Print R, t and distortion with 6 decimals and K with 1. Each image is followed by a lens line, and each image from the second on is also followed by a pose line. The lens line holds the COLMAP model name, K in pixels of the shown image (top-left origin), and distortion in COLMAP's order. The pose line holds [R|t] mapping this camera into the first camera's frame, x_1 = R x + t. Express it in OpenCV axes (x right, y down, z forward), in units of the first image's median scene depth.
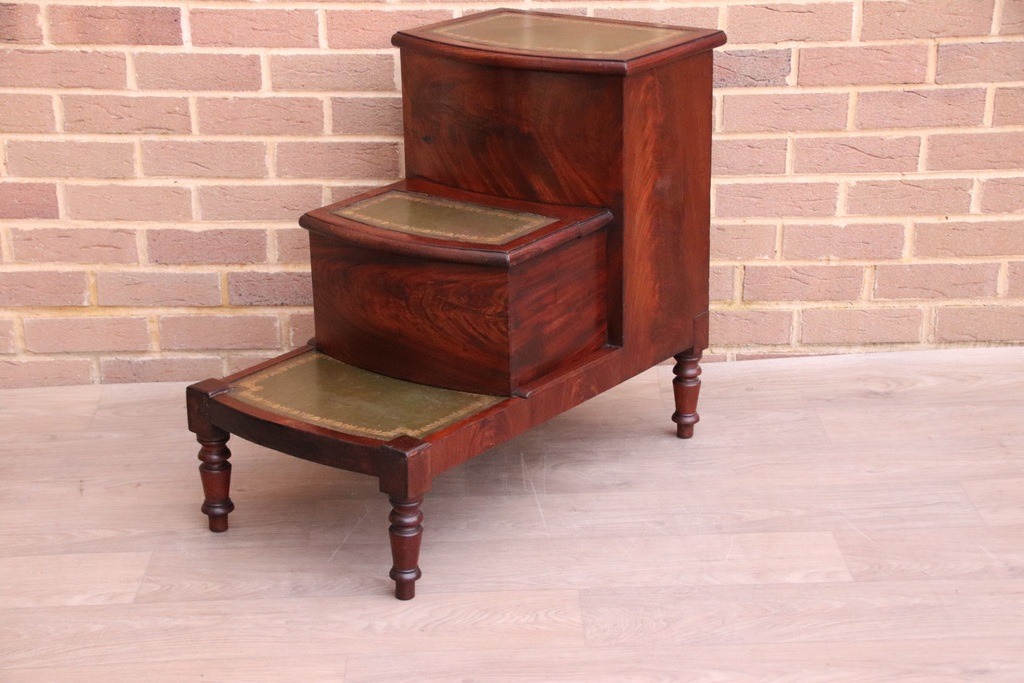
lens RADIAL K [[1864.5, 0, 514.6], [0, 1864.5, 360.5], [0, 0, 1]] dist [0.399980, 0.000000]
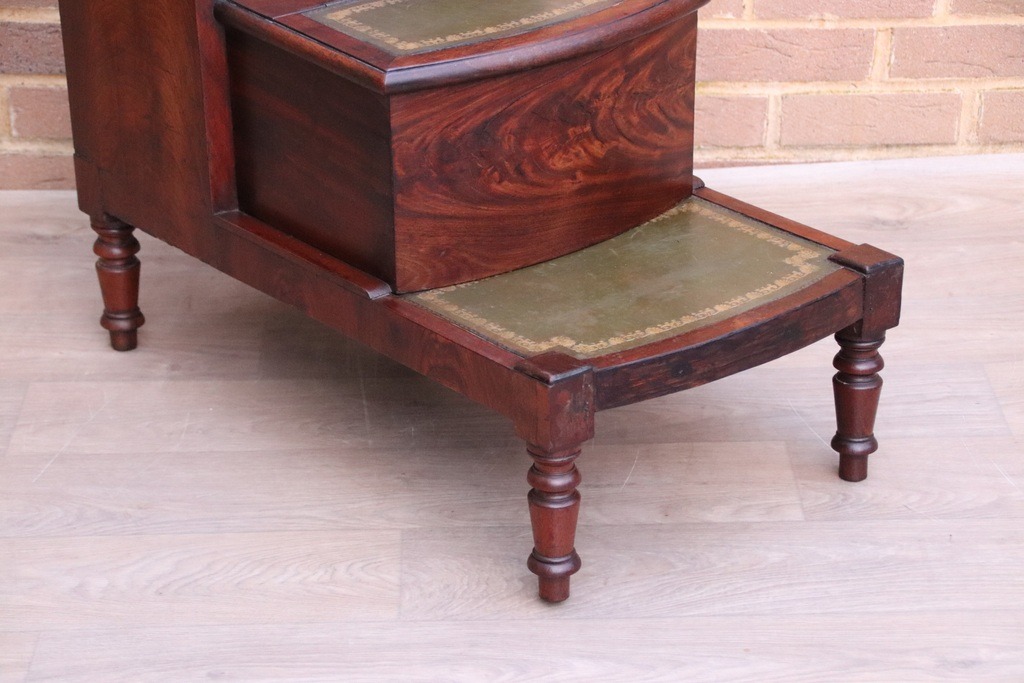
lens RADIAL K [[2645.3, 0, 511.2], [0, 2645.3, 356.8], [0, 0, 1]] dist [0.716504, 0.000000]
pose [[0.999907, 0.012875, 0.004499, 0.055278], [-0.013264, 0.994806, 0.100923, -0.030687], [-0.003176, -0.100973, 0.994884, 0.039485]]
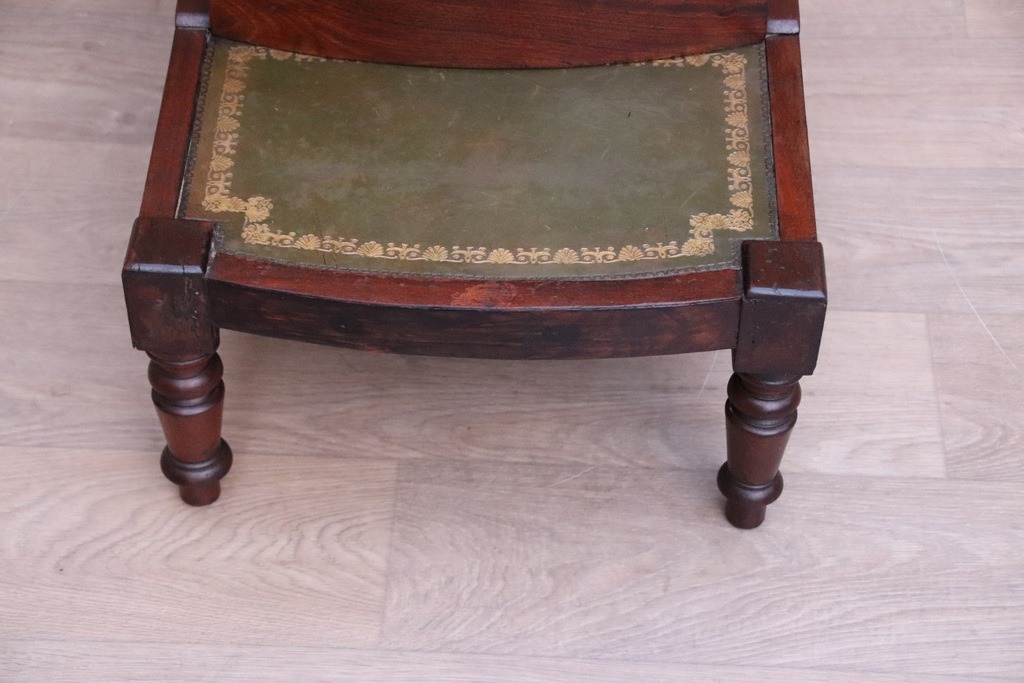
lens RADIAL K [[2212.6, 0, 510.4], [0, 2212.6, 363.2], [0, 0, 1]] dist [0.506636, 0.000000]
pose [[0.997525, 0.066548, -0.022693, 0.061384], [-0.050290, 0.900863, 0.431181, -0.130677], [0.049138, -0.428972, 0.901980, 0.381196]]
